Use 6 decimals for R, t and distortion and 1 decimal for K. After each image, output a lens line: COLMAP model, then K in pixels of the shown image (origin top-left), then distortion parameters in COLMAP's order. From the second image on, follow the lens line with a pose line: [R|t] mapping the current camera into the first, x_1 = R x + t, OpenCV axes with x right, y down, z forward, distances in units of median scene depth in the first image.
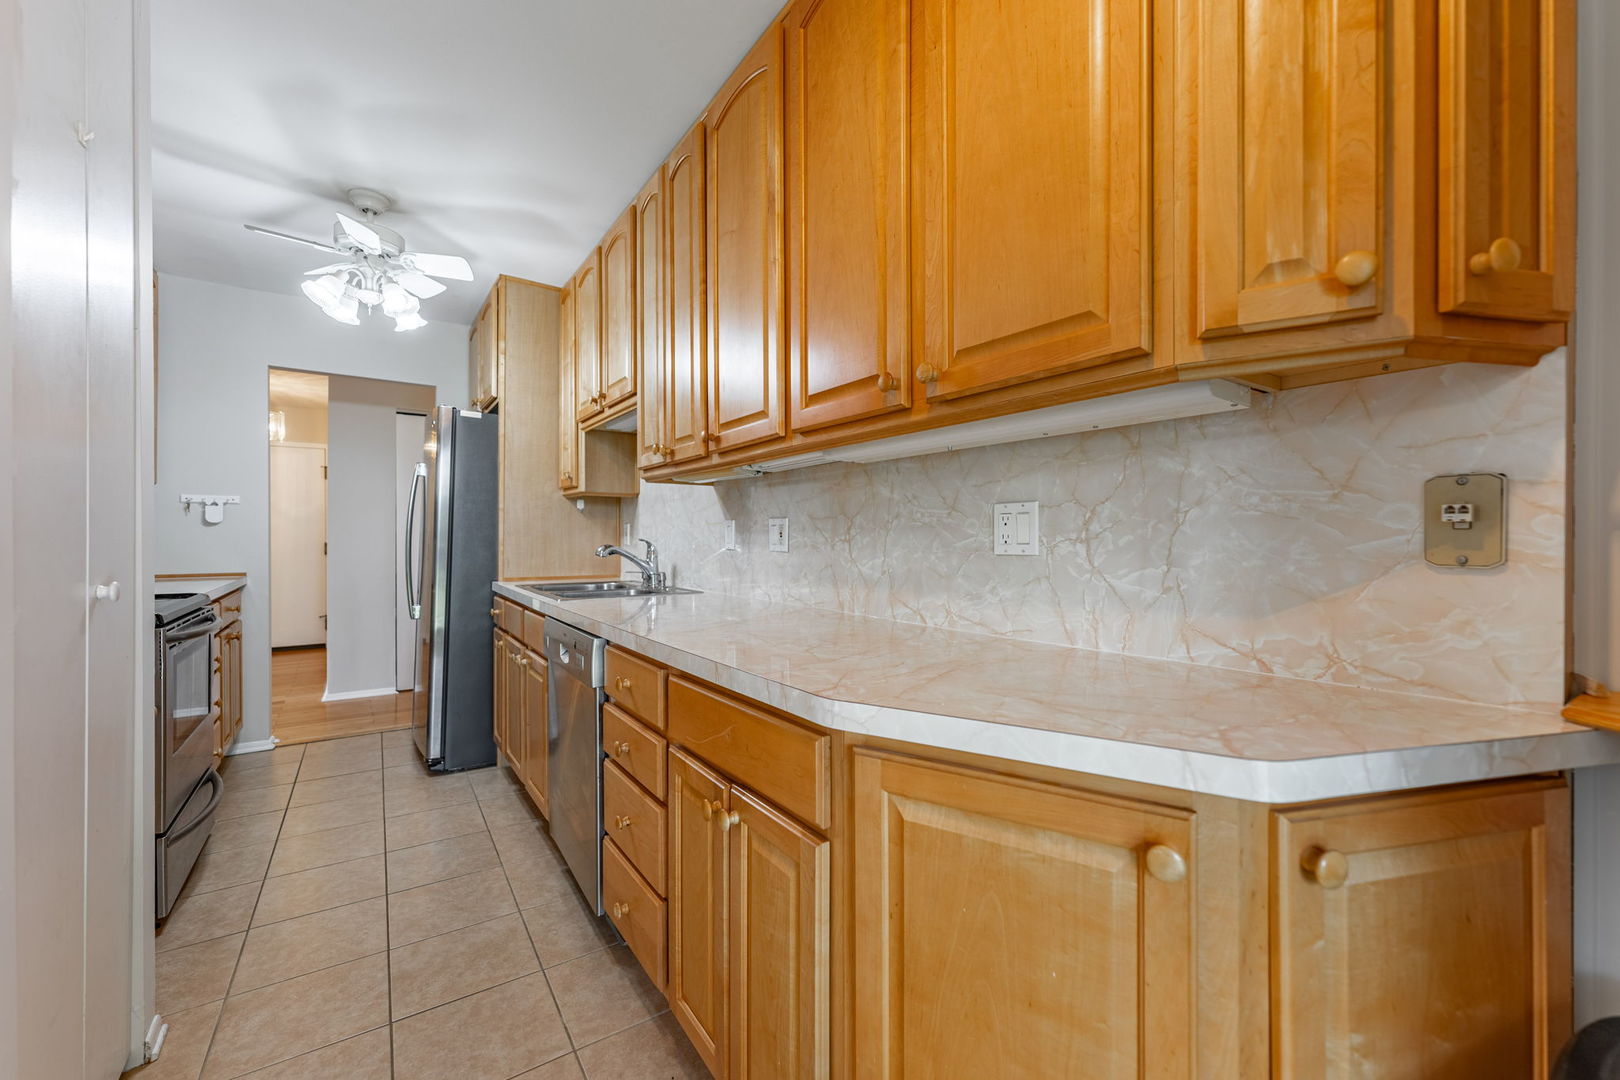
lens RADIAL K [[650.7, 0, 819.1], [0, 650.7, 538.9], [0, 0, 1]] dist [0.001290, -0.000125]
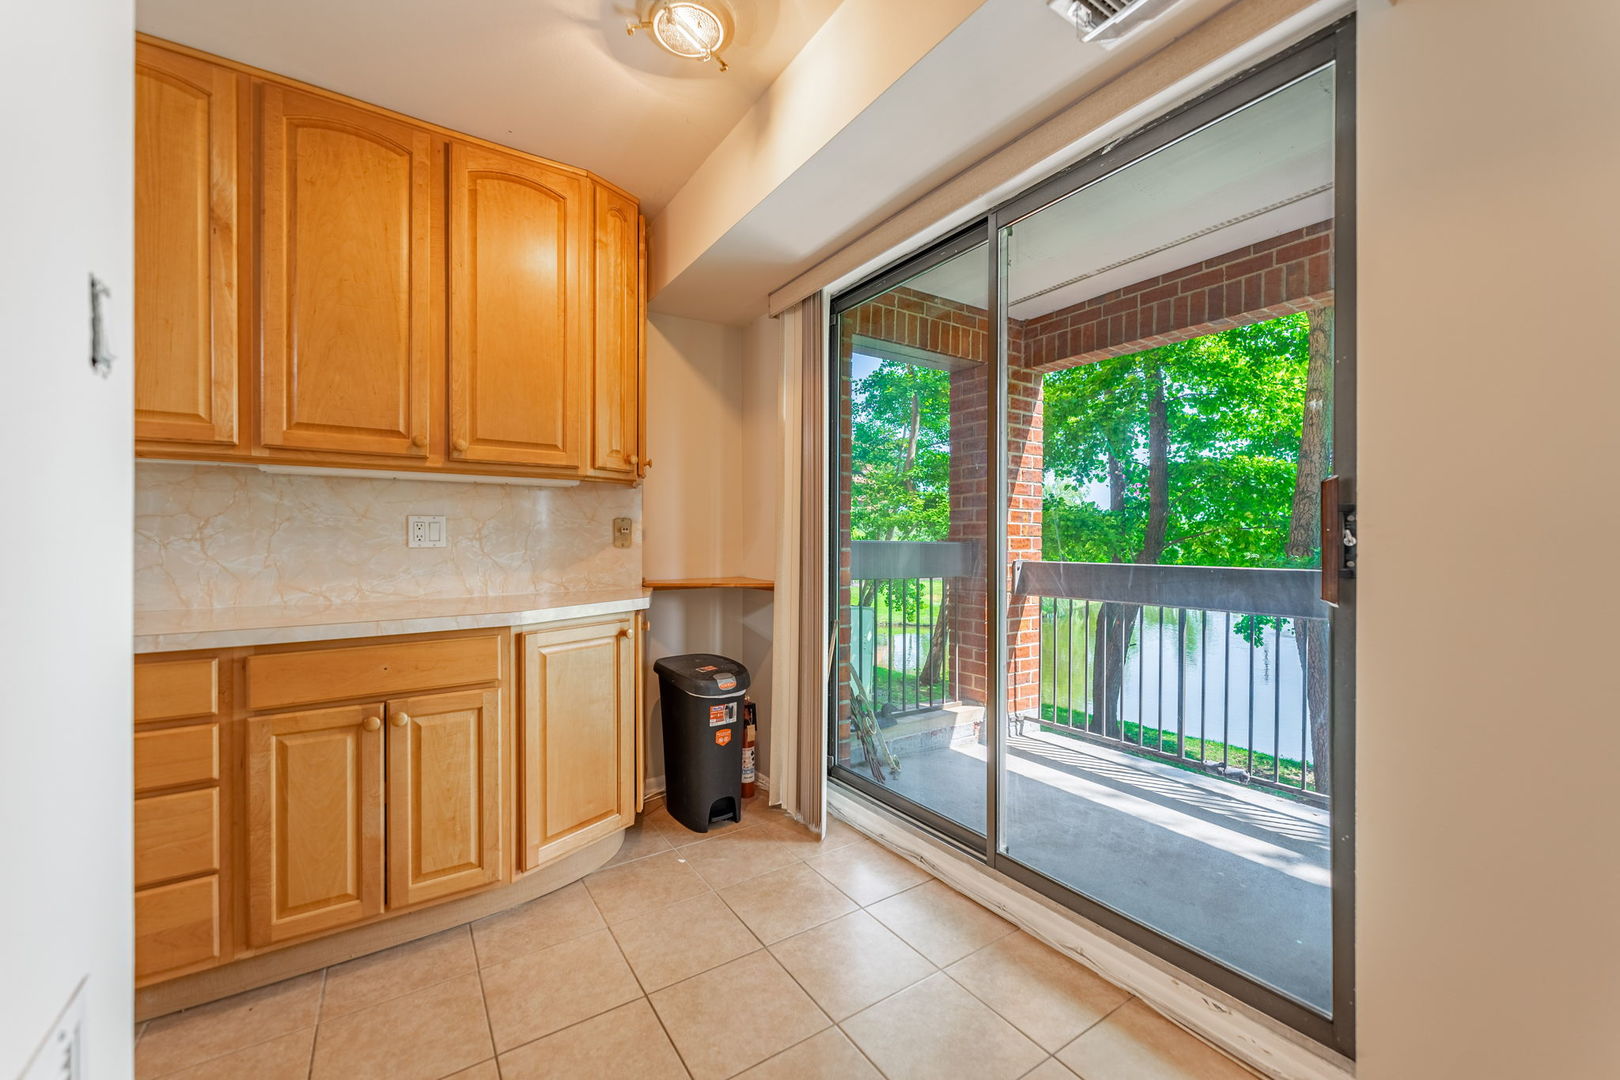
lens RADIAL K [[650.7, 0, 819.1], [0, 650.7, 538.9], [0, 0, 1]] dist [0.001290, -0.000125]
pose [[0.011274, 0.001784, 0.999935, -0.627806], [0.001499, 0.999997, -0.001801, 0.003324], [-0.999935, 0.001519, 0.011272, -0.004352]]
